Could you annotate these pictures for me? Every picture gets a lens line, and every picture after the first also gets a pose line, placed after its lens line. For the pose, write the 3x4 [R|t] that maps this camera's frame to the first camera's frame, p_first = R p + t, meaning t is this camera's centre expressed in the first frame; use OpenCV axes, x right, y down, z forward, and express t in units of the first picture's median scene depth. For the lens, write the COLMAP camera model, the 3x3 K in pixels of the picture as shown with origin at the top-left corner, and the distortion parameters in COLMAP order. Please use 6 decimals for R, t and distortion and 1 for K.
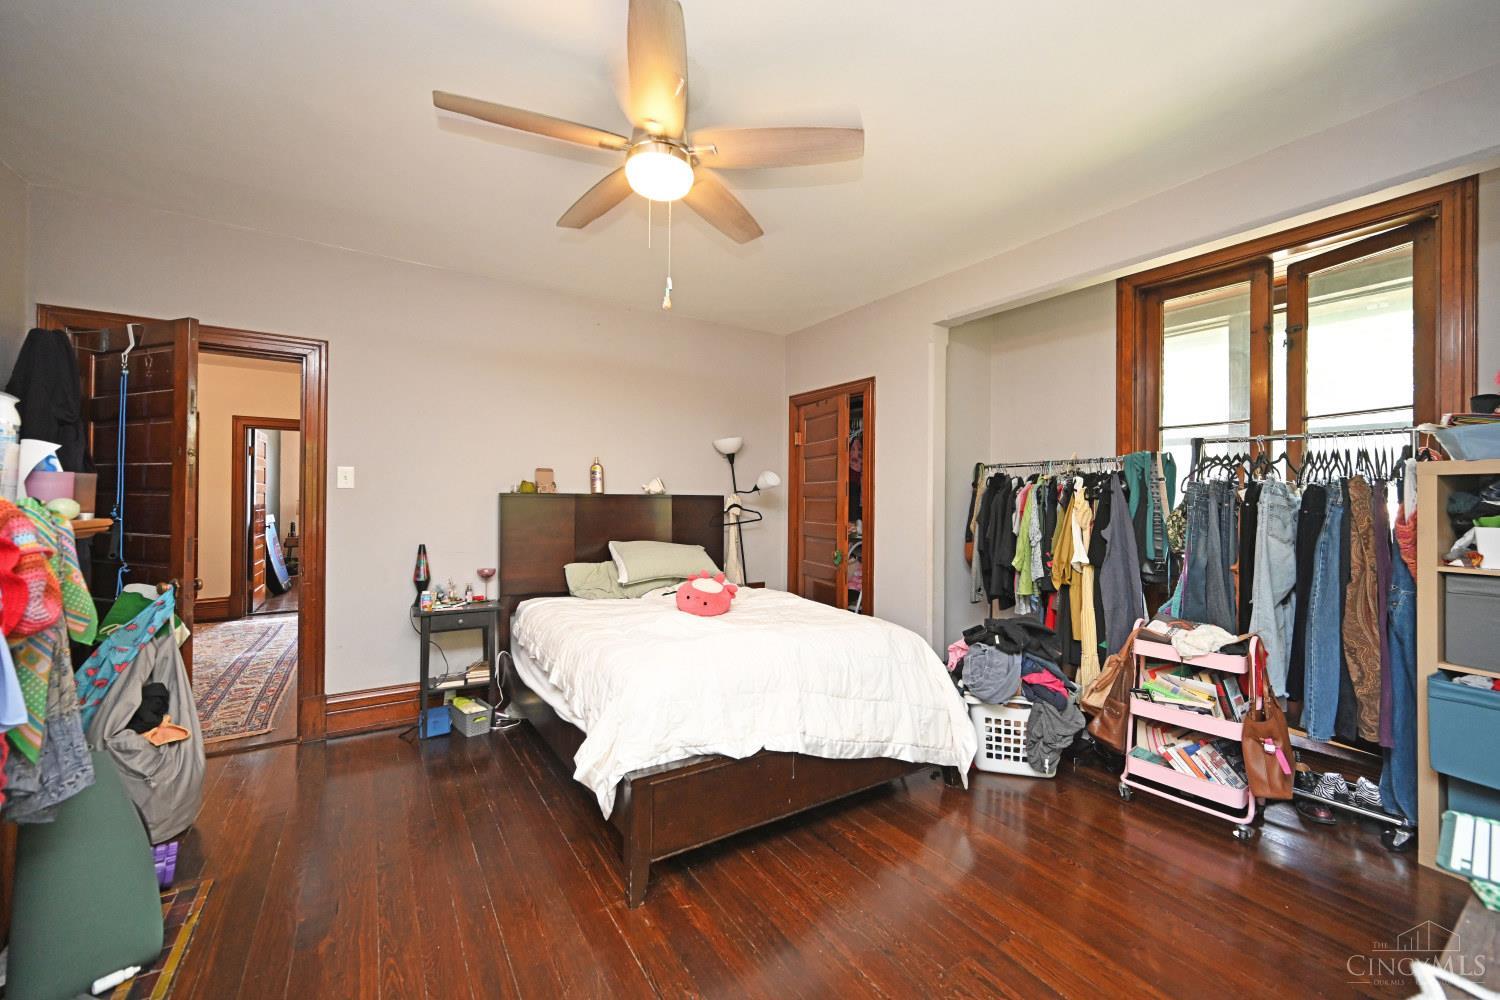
lens RADIAL K [[592.5, 0, 751.3], [0, 592.5, 495.9], [0, 0, 1]] dist [0.003021, 0.000233]
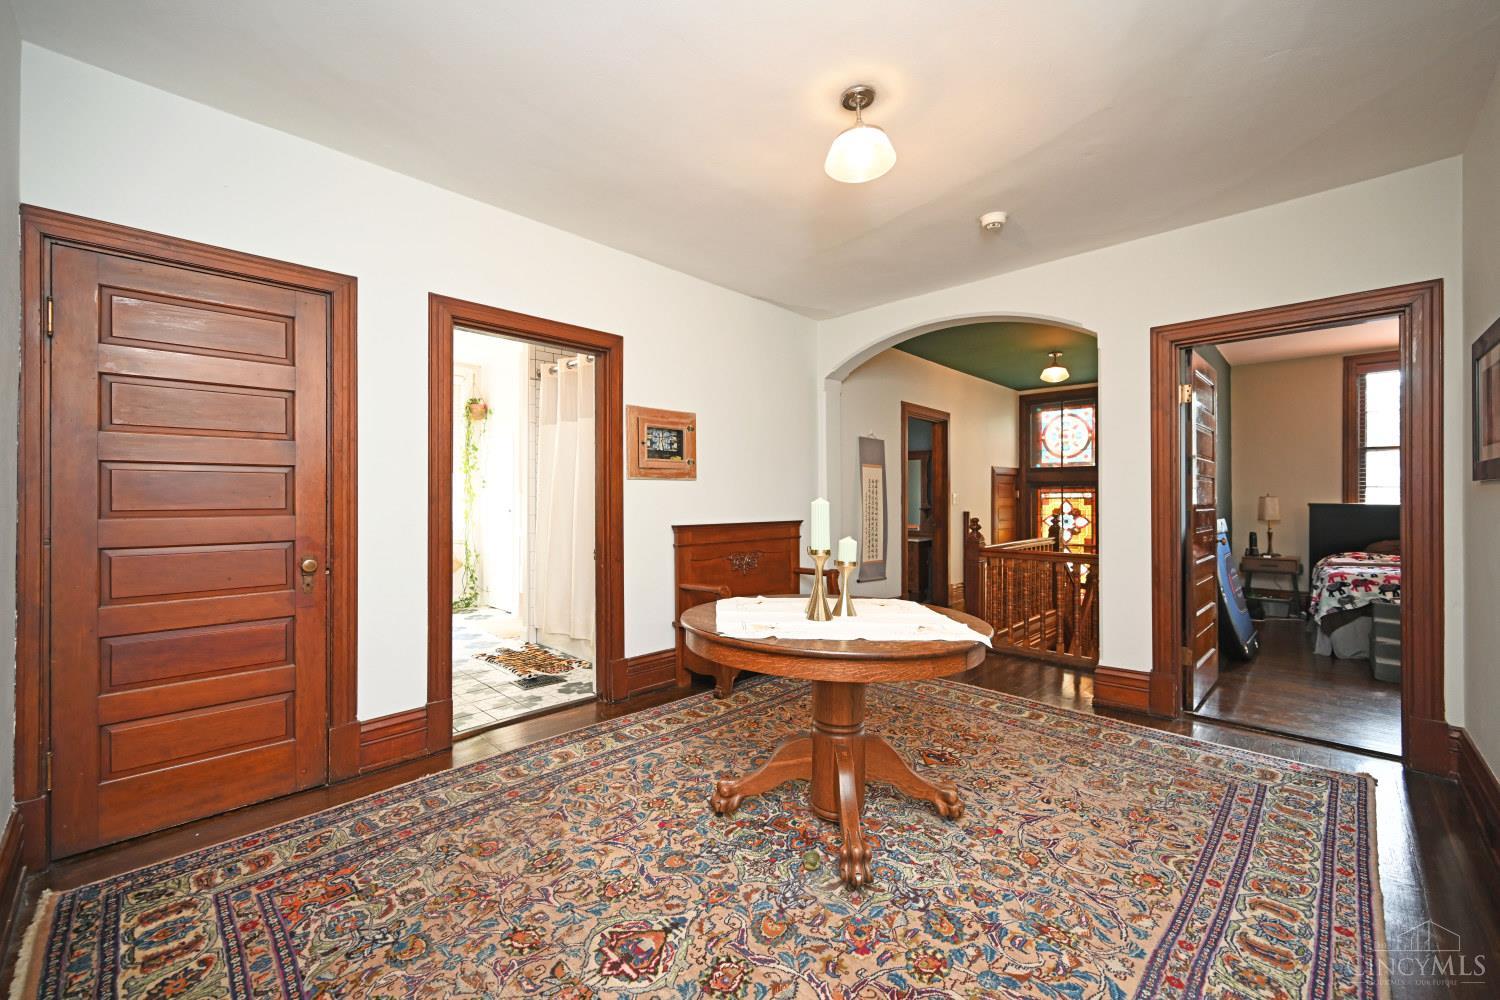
lens RADIAL K [[592.5, 0, 753.5], [0, 592.5, 496.3], [0, 0, 1]] dist [0.003021, 0.000233]
pose [[0.228294, -0.015420, -0.973470, -0.411330], [0.012533, 0.999838, -0.012899, 0.015278], [0.973511, -0.009256, 0.228451, 0.499883]]
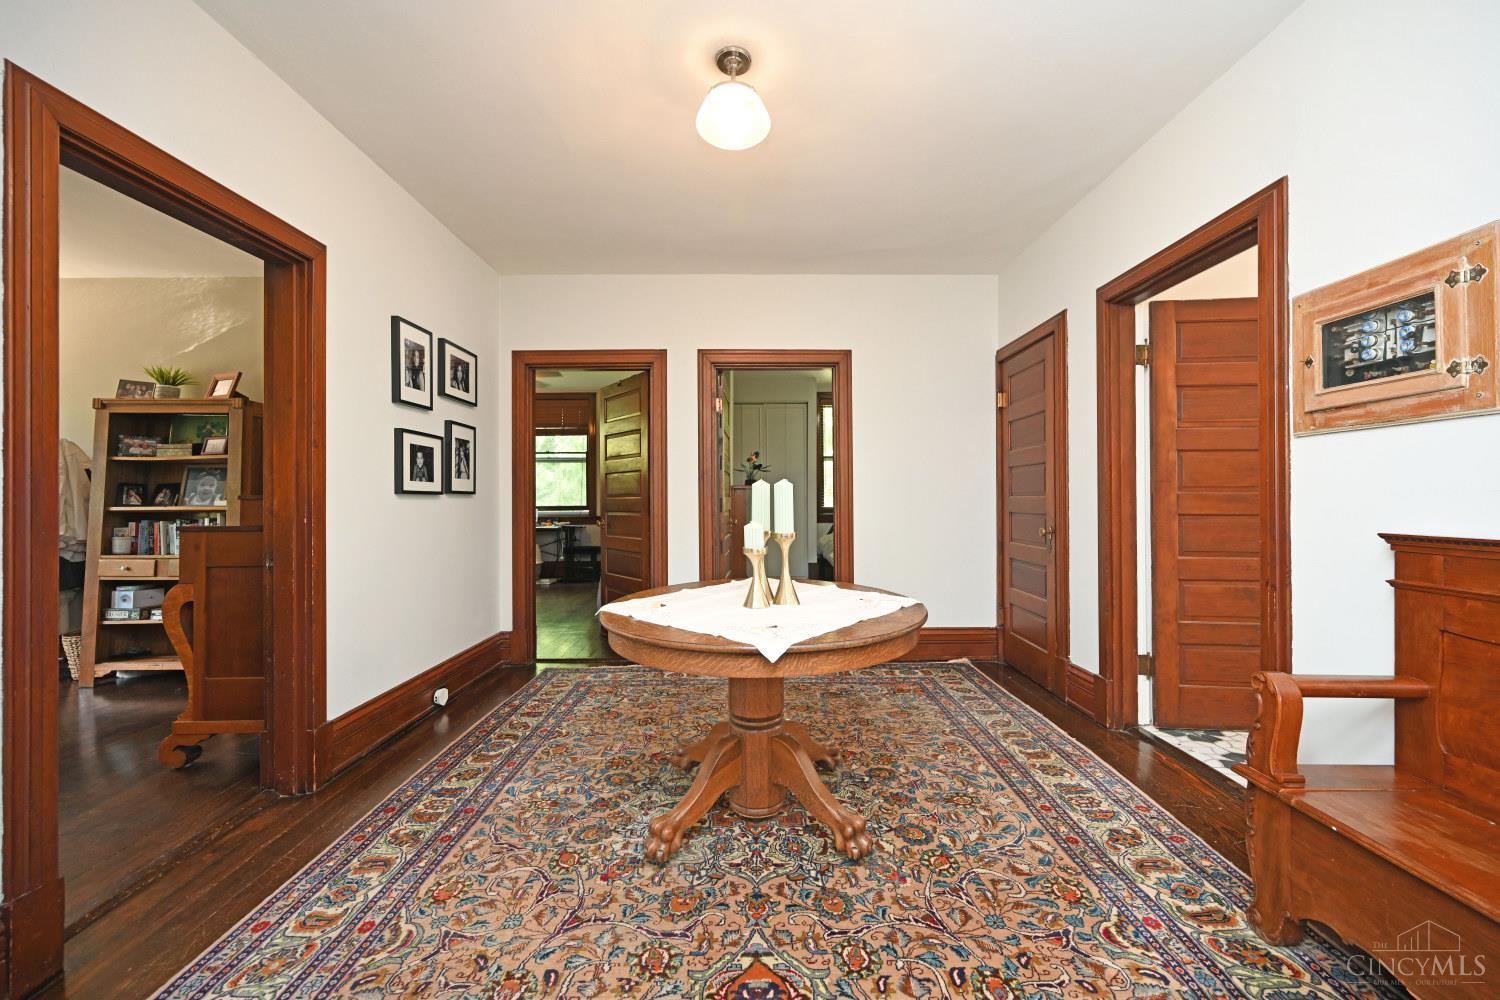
lens RADIAL K [[592.5, 0, 755.5], [0, 592.5, 500.6], [0, 0, 1]] dist [0.003021, 0.000233]
pose [[-0.851460, -0.006644, 0.524378, -1.148783], [-0.006181, 0.999977, 0.002634, 0.026193], [-0.524383, -0.000999, -0.851482, 1.101610]]
